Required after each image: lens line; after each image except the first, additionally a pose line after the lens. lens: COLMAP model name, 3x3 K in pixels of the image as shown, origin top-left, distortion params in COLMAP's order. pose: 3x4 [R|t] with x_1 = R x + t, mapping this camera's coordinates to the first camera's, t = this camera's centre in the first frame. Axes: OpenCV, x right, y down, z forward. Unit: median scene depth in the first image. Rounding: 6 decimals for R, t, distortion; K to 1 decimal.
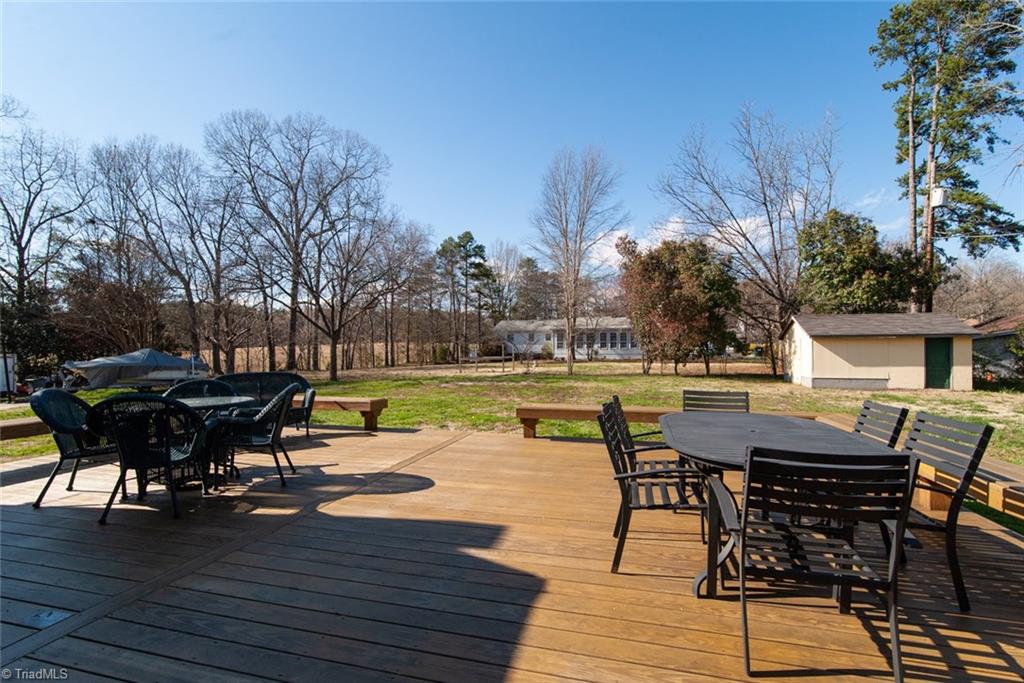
lens RADIAL K [[461.7, 0, 494.0], [0, 461.7, 346.4], [0, 0, 1]] dist [-0.000049, 0.000968]
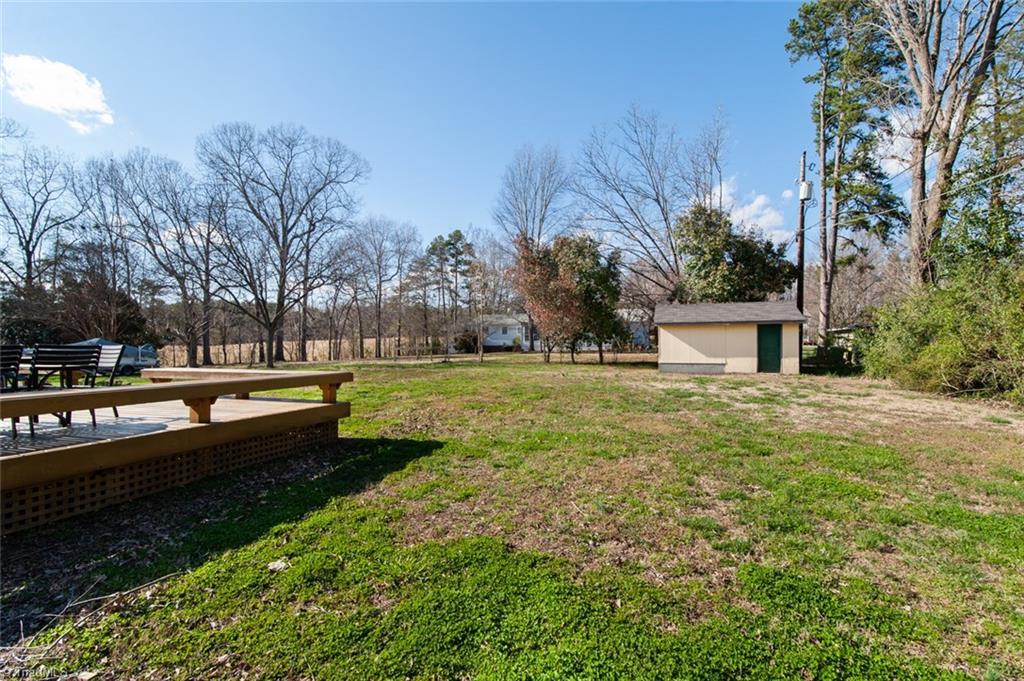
lens RADIAL K [[461.7, 0, 522.6], [0, 461.7, 340.9], [0, 0, 1]] dist [-0.000049, 0.000968]
pose [[0.997880, -0.001754, -0.065051, 0.220397], [0.001336, 0.999978, -0.006459, 0.011733], [0.065061, 0.006359, 0.997861, -0.040737]]
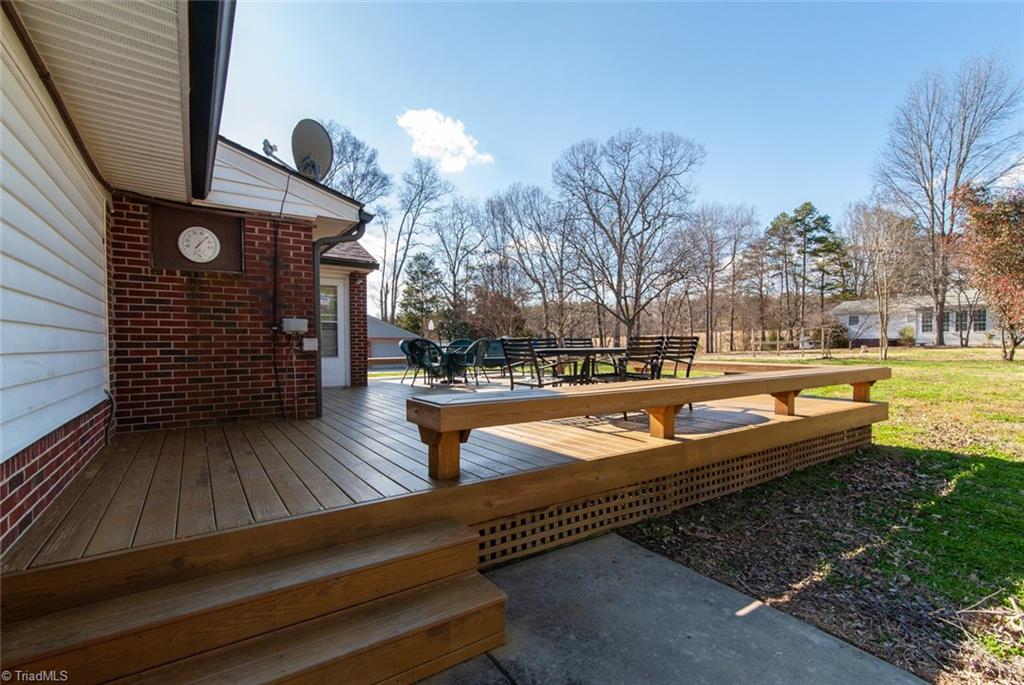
lens RADIAL K [[461.7, 0, 508.0], [0, 461.7, 355.4], [0, 0, 1]] dist [-0.000049, 0.000968]
pose [[0.754459, 0.013466, -0.656209, 0.133487], [0.010040, 0.999436, 0.032053, 0.012387], [0.656270, -0.030771, 0.753899, -0.067176]]
